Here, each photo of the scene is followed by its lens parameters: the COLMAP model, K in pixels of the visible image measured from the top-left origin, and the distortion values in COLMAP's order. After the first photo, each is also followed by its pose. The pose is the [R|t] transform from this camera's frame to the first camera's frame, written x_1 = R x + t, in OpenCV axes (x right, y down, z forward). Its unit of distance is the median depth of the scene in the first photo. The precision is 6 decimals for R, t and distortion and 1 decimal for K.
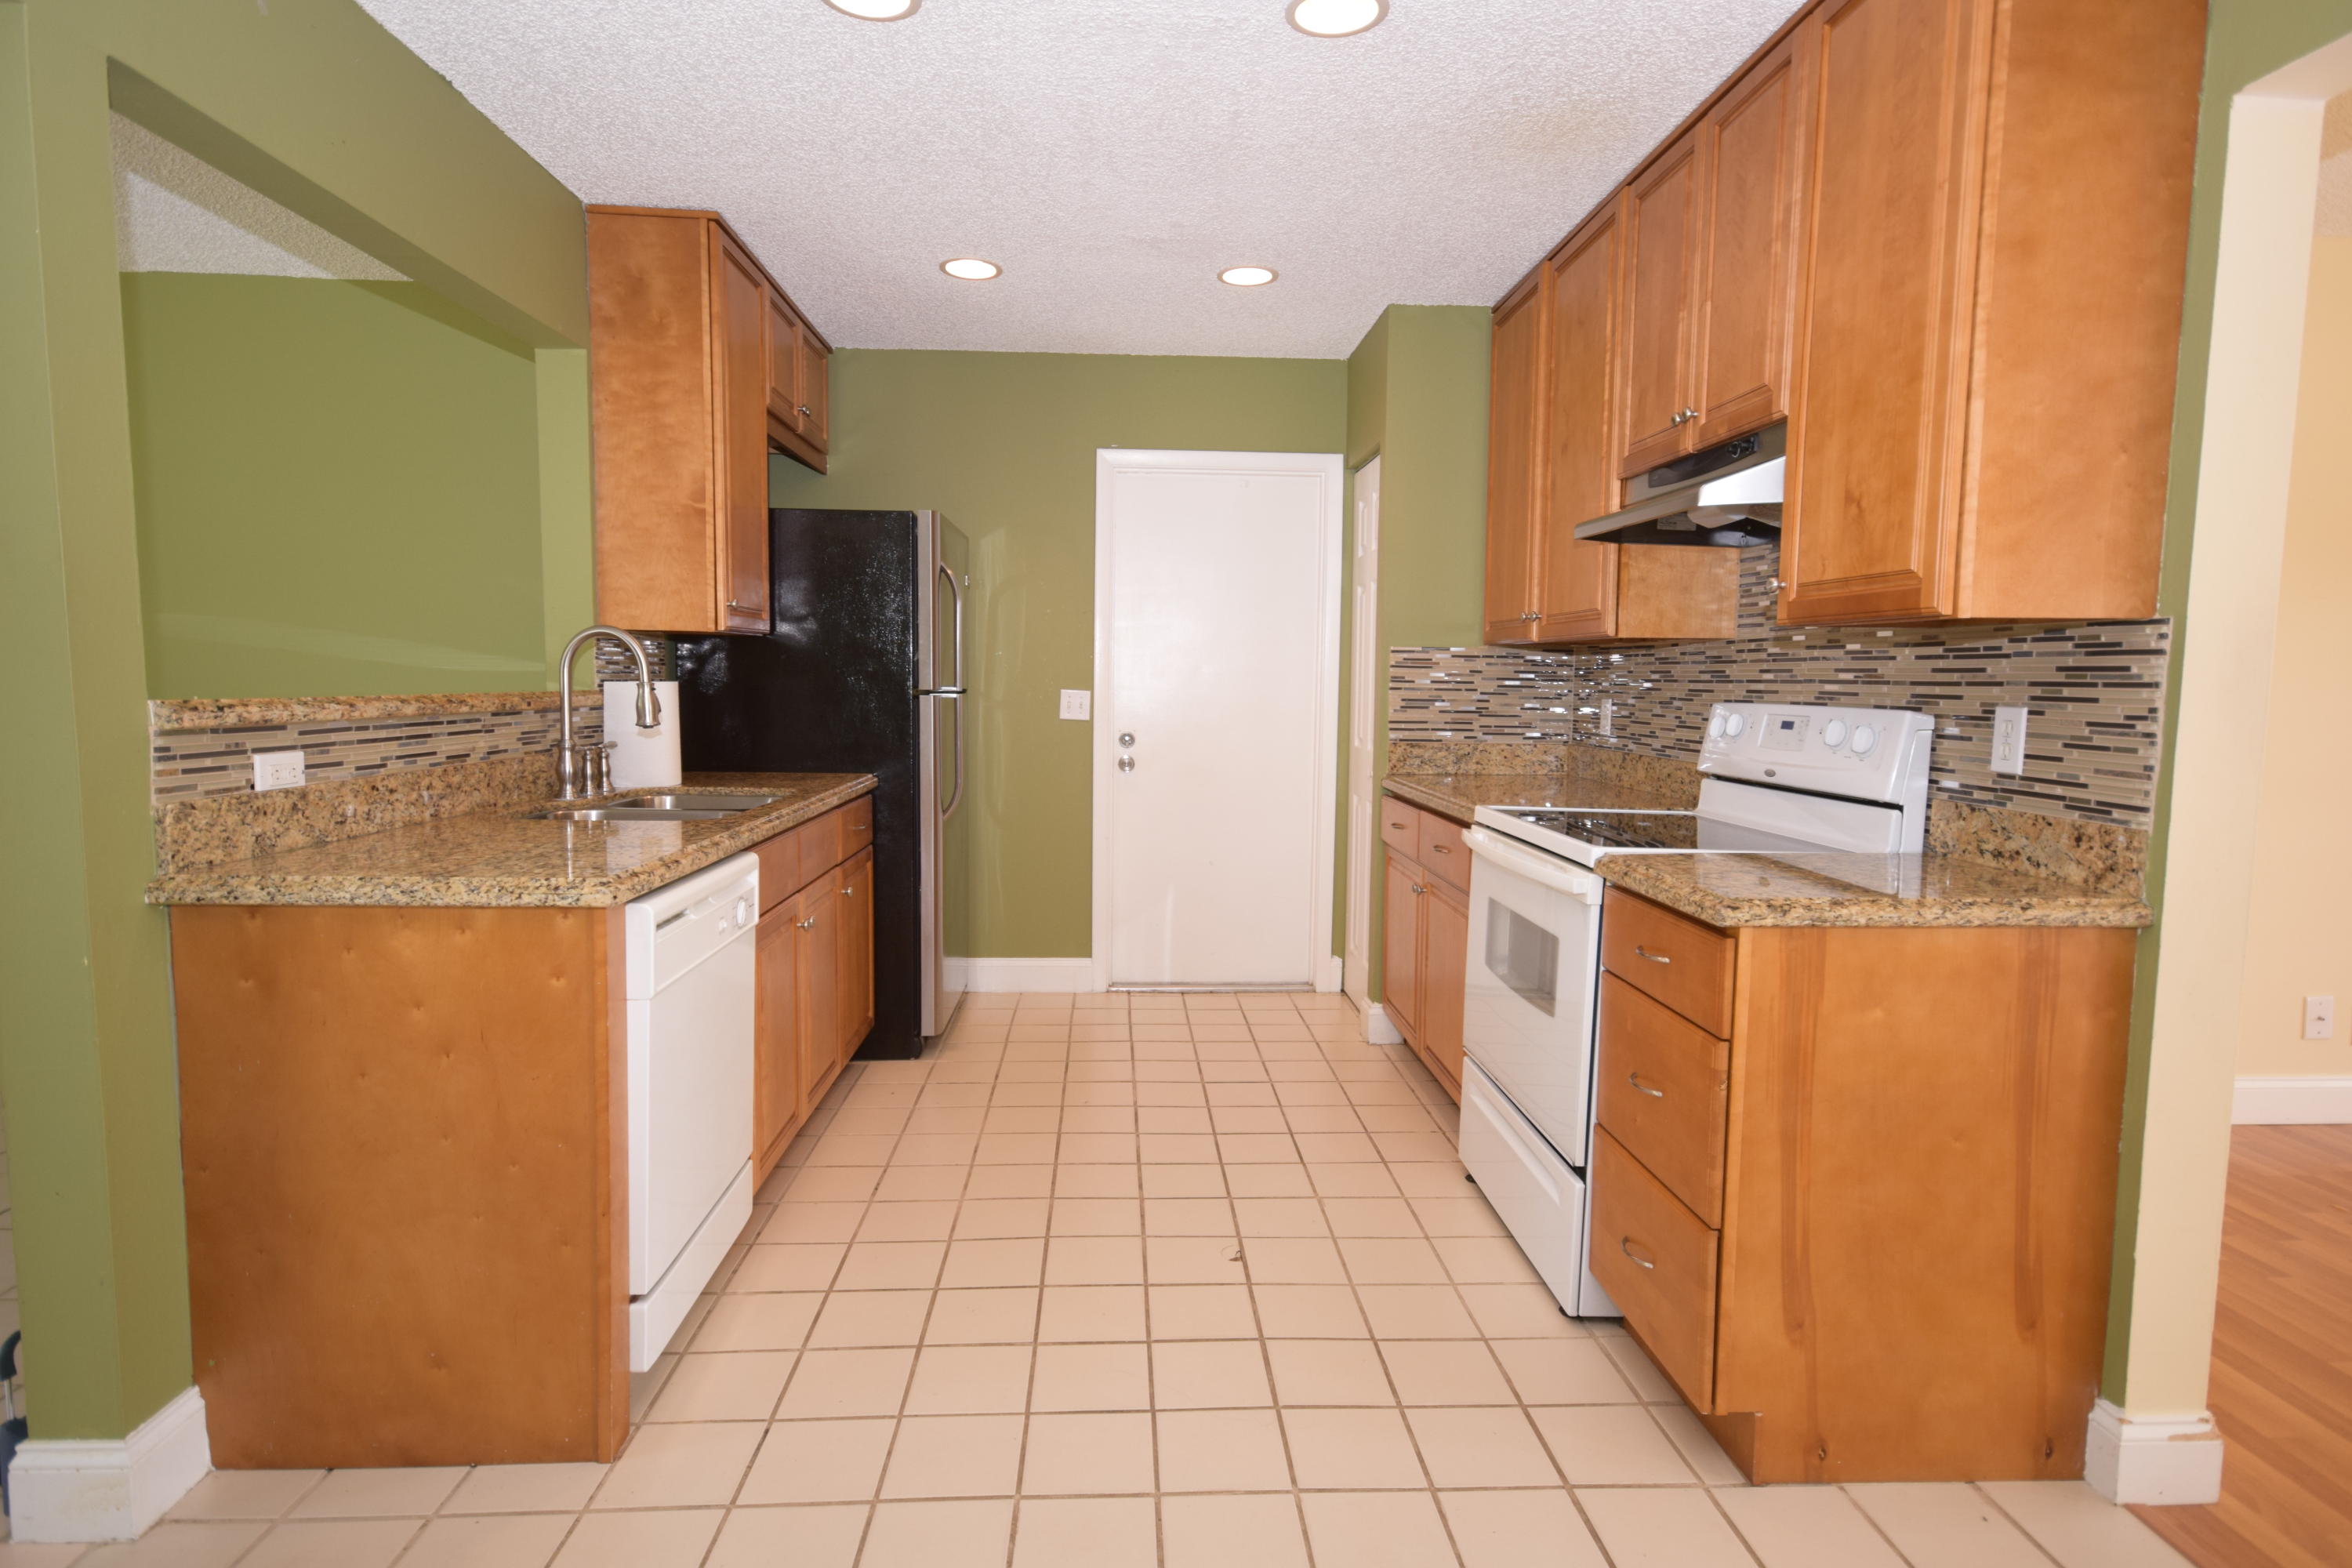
lens RADIAL K [[1269.7, 0, 1180.9], [0, 1269.7, 789.4], [0, 0, 1]] dist [0.022888, 0.000161]
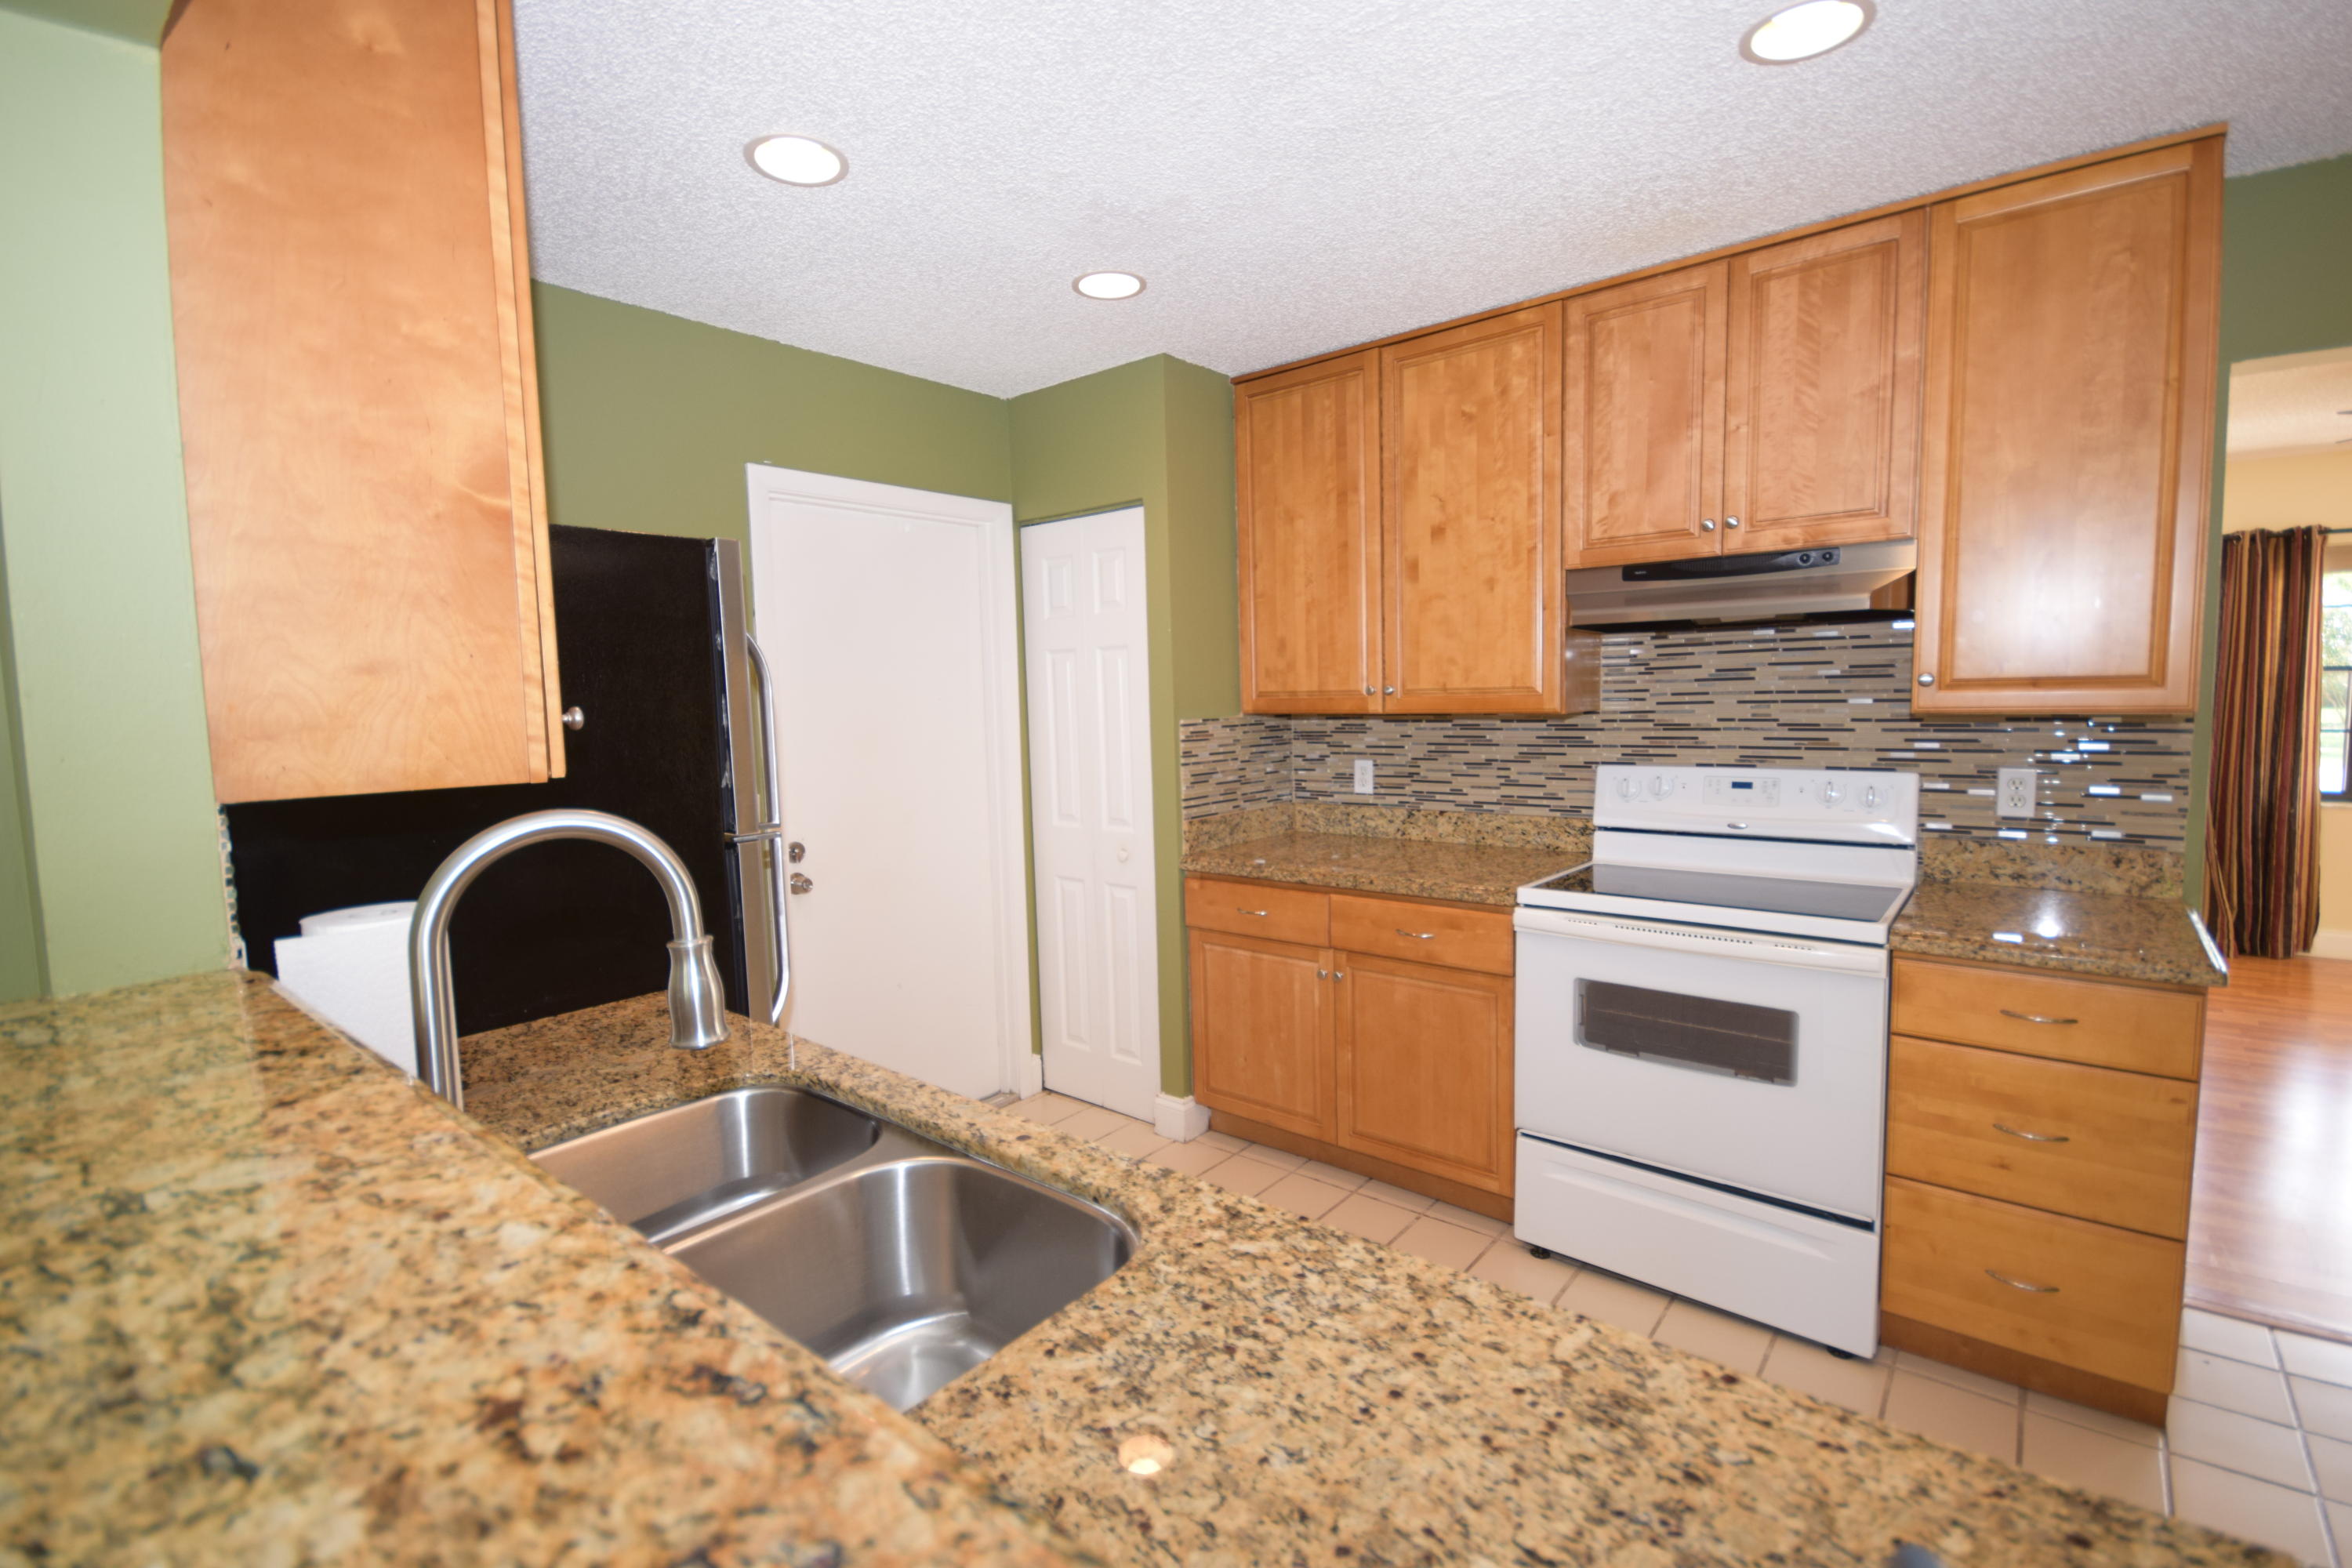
lens RADIAL K [[1045.6, 0, 1191.2], [0, 1045.6, 783.3], [0, 0, 1]] dist [-0.008087, -0.001354]
pose [[0.670044, -0.094115, 0.736331, -0.531323], [0.099698, 0.994353, 0.036371, -0.123677], [-0.735596, 0.049041, 0.675643, 0.631221]]
